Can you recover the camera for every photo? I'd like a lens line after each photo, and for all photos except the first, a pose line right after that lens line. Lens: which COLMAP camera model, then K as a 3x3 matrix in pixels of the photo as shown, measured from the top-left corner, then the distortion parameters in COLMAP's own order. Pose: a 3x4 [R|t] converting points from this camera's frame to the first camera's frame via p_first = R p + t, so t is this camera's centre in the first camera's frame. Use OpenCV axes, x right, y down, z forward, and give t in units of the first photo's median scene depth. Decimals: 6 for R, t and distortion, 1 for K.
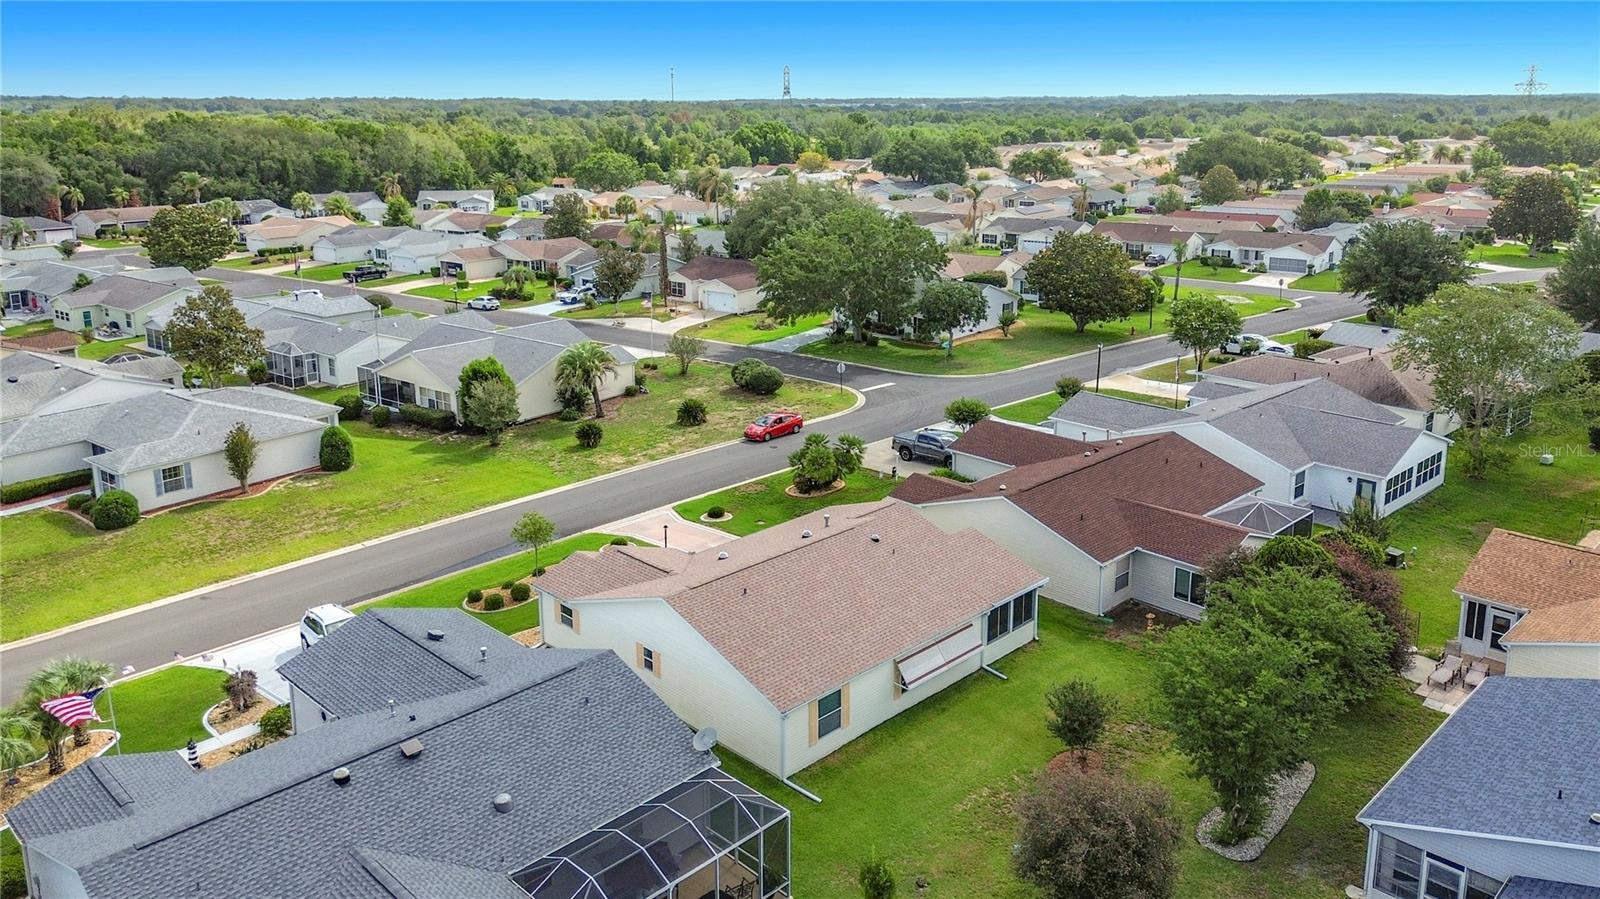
lens RADIAL K [[1144.4, 0, 794.8], [0, 1144.4, 481.3], [0, 0, 1]] dist [0.083407, -0.094577]
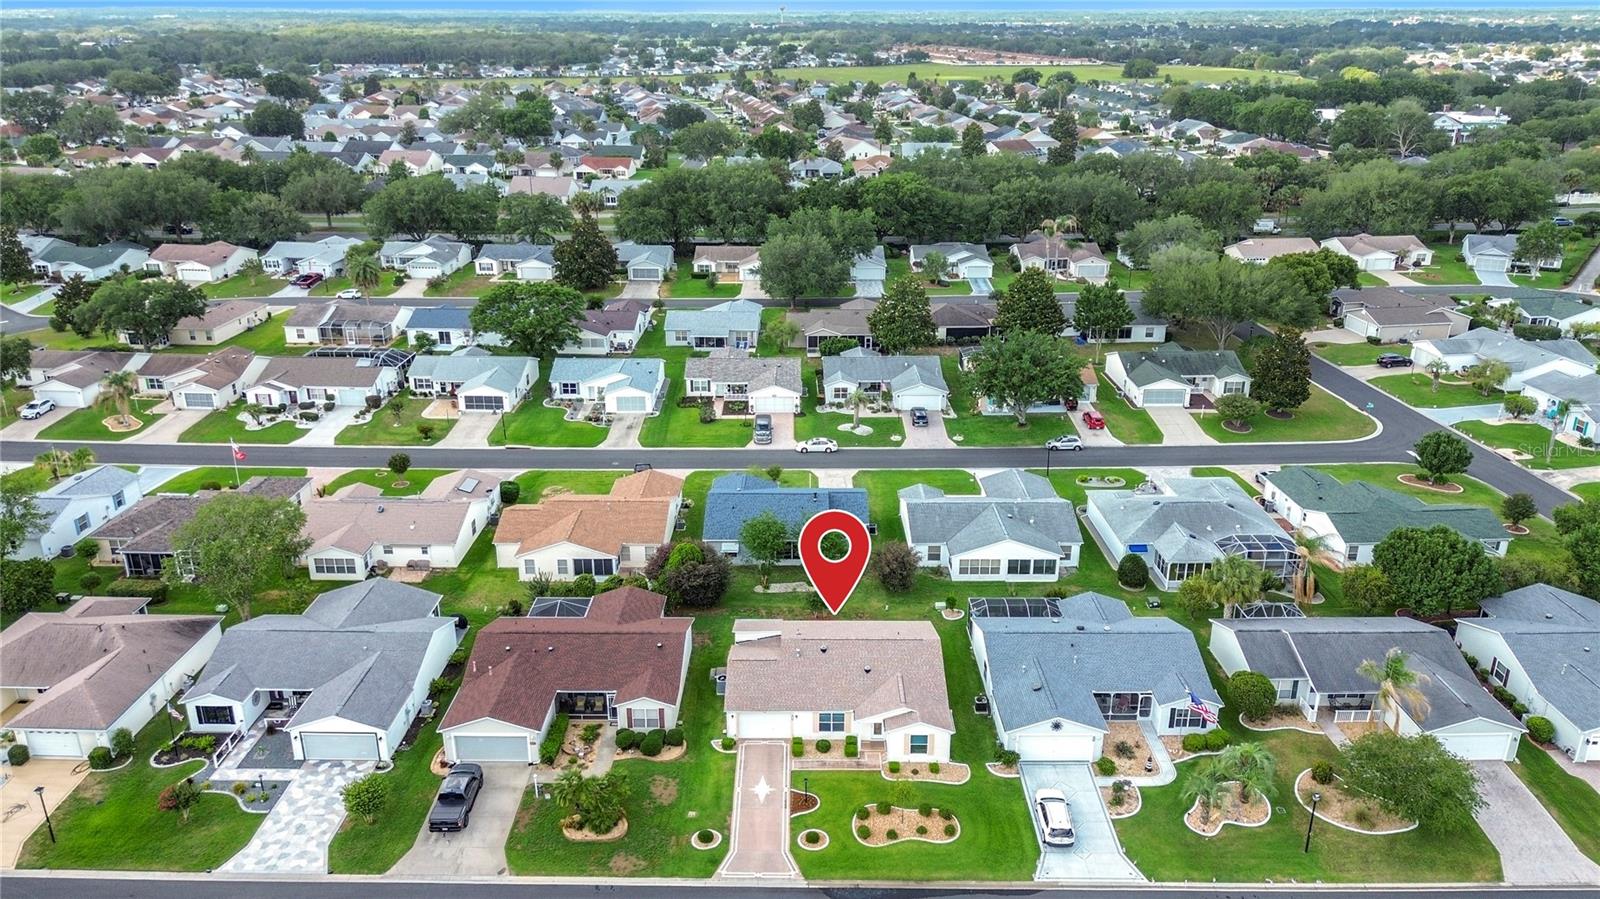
lens RADIAL K [[1130.4, 0, 802.6], [0, 1130.4, 485.6], [0, 0, 1]] dist [0.067963, -0.059496]
pose [[-0.709682, -0.256958, 0.655991, -0.734340], [0.231279, 0.794542, 0.561439, -0.801303], [-0.665478, 0.550159, -0.504443, 1.234681]]
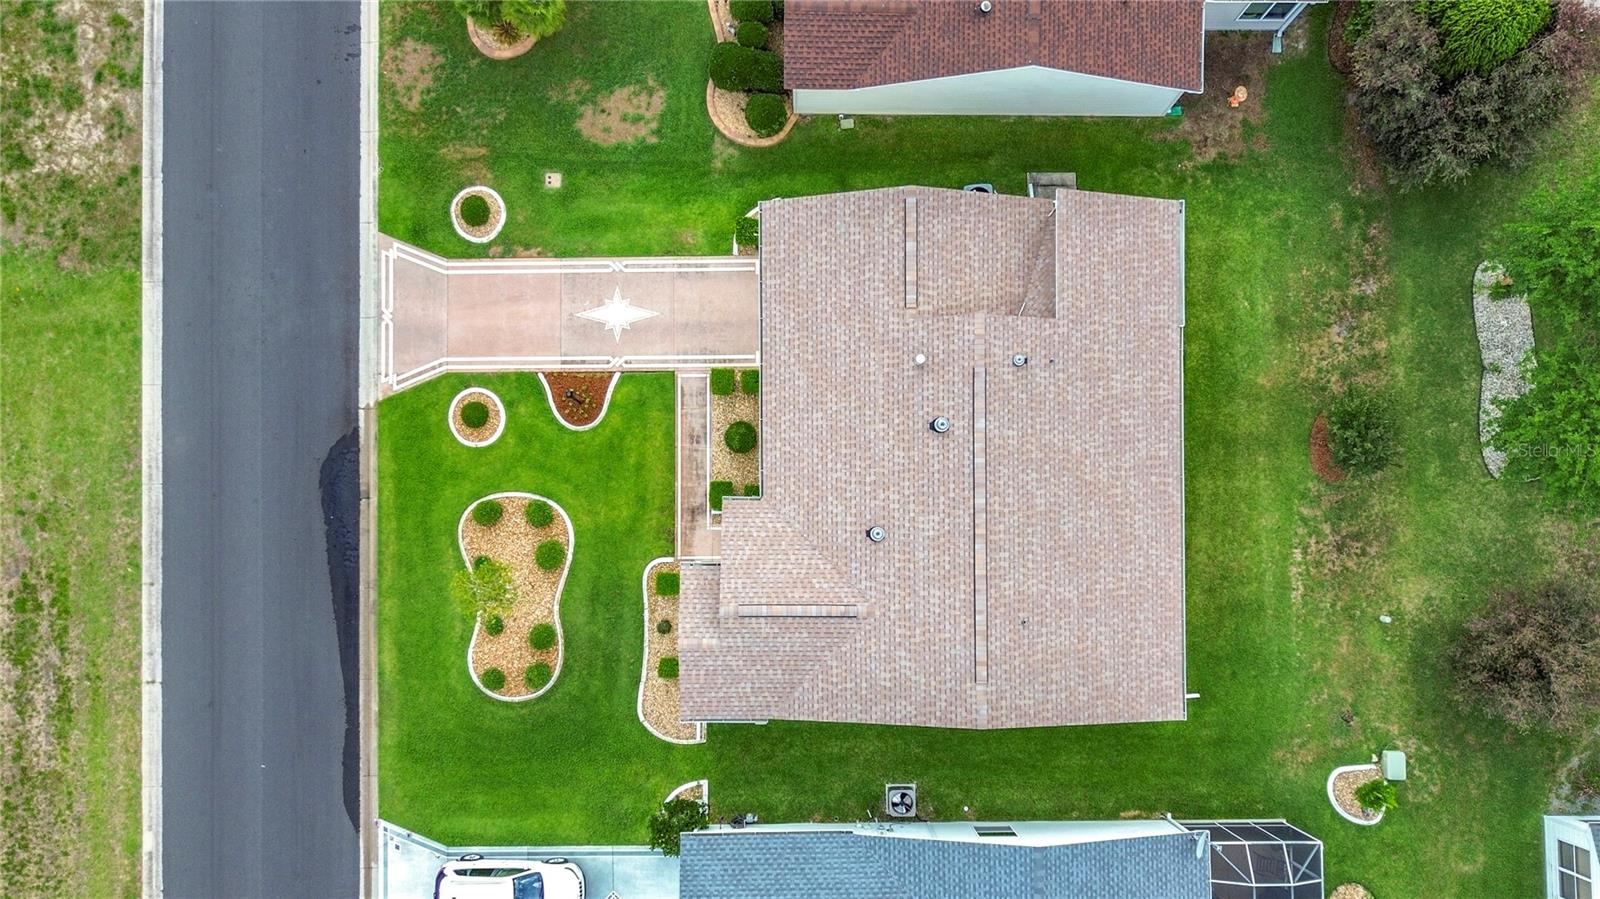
lens RADIAL K [[1144.4, 0, 794.8], [0, 1144.4, 481.3], [0, 0, 1]] dist [0.083407, -0.094577]
pose [[0.699295, -0.714291, 0.027840, -0.065337], [0.216258, 0.248518, 0.944177, -0.436954], [-0.681336, -0.654238, 0.328259, 0.567599]]
